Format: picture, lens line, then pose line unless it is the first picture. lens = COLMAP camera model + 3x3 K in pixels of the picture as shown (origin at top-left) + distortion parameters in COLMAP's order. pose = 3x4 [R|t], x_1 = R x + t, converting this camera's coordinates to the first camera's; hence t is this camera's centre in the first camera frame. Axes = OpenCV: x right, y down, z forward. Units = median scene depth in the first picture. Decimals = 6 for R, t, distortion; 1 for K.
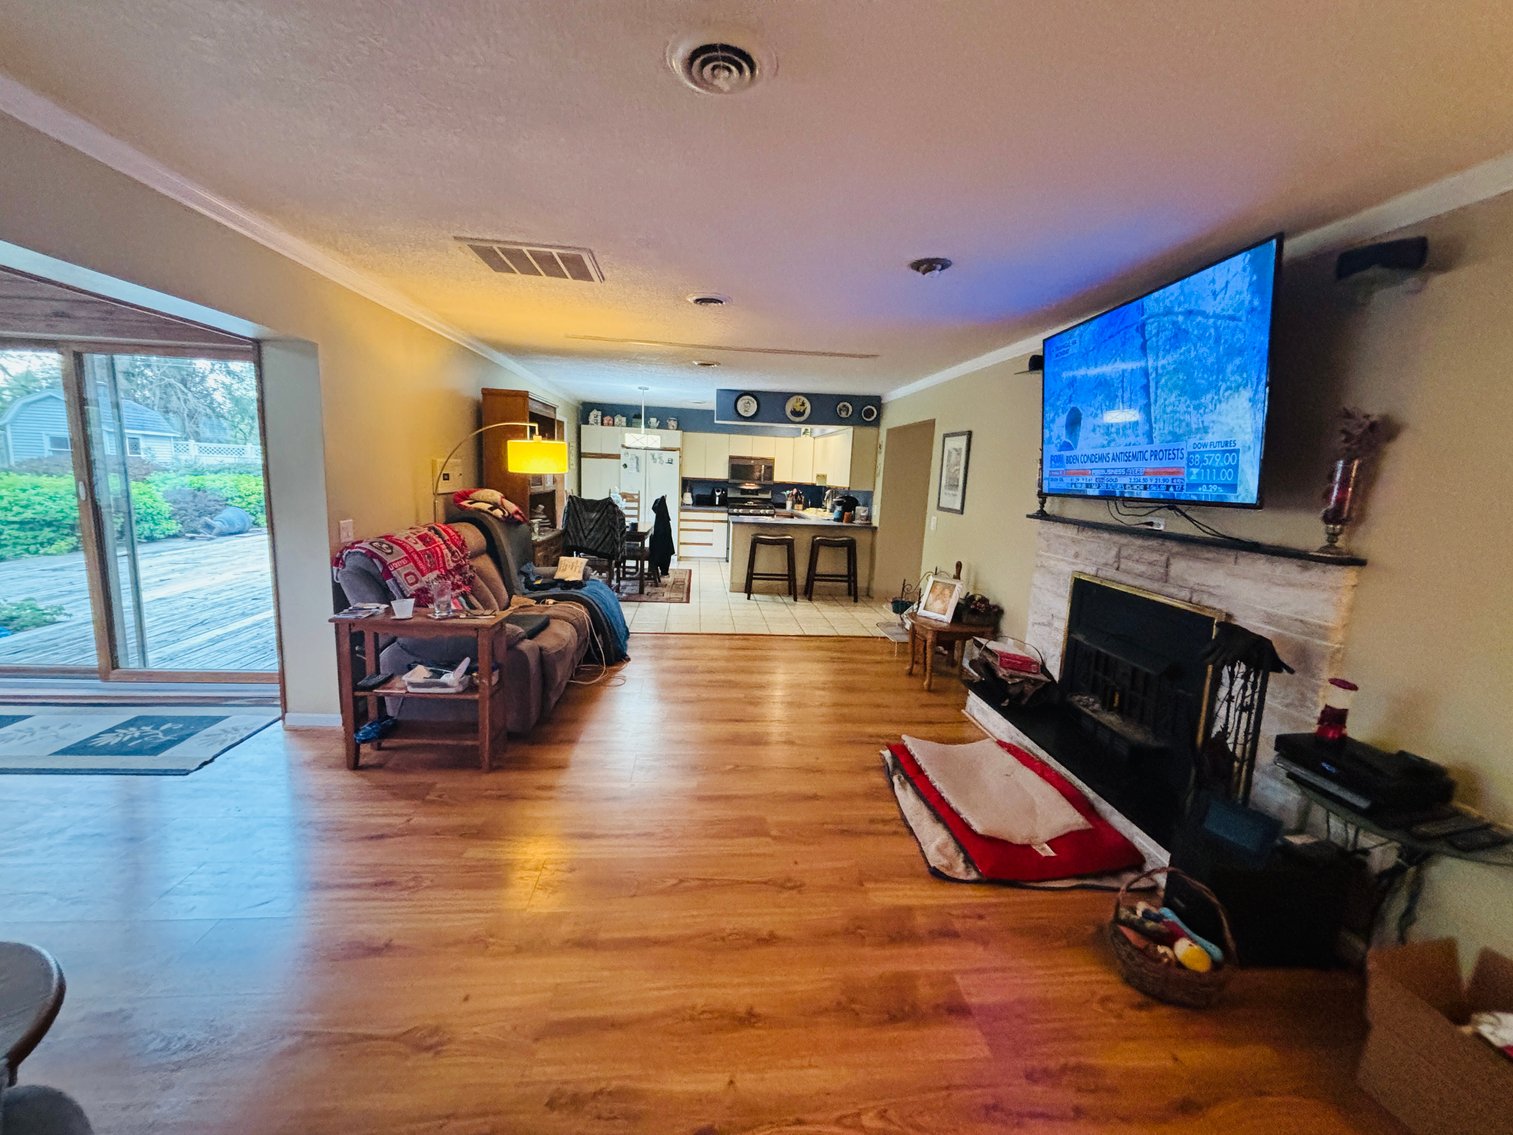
lens RADIAL K [[597.9, 0, 754.4], [0, 597.9, 567.6], [0, 0, 1]] dist [0.001325, 0.000008]
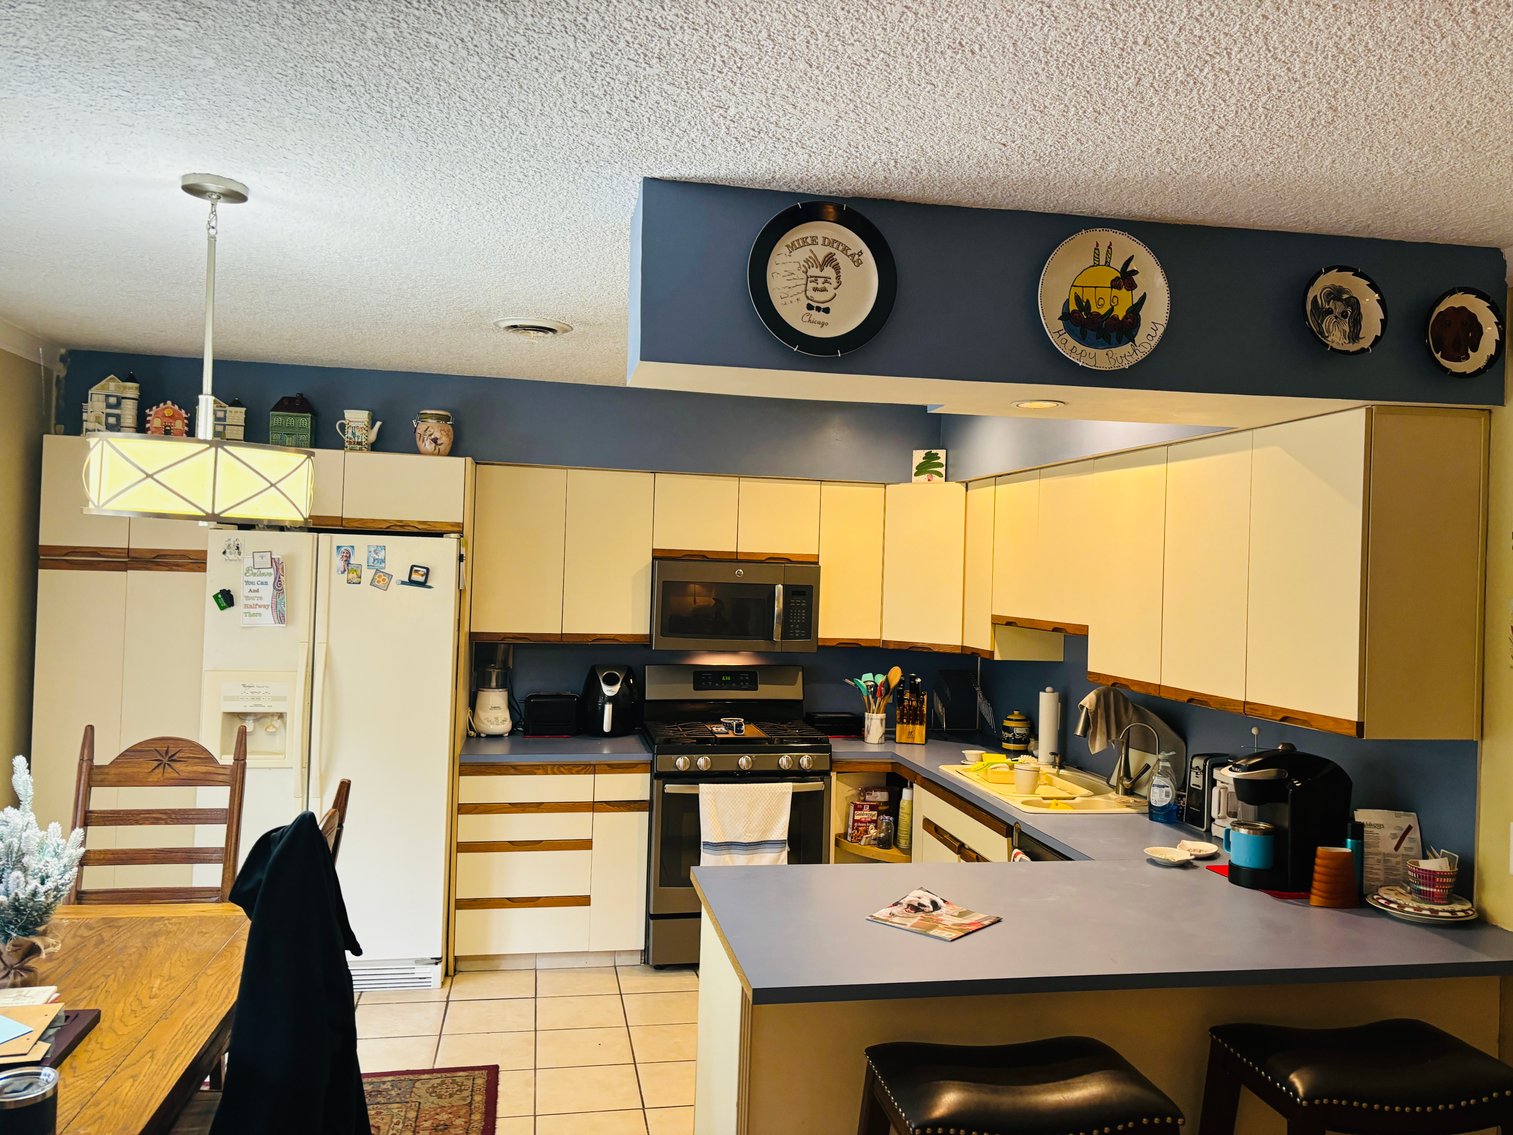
lens RADIAL K [[1143.1, 0, 760.8], [0, 1143.1, 562.1], [0, 0, 1]] dist [0.016177, 0.001824]
pose [[0.994854, -0.013403, 0.100433, -0.045899], [0.029248, 0.987005, -0.158005, -0.101104], [-0.097010, 0.160129, 0.982318, 0.501661]]
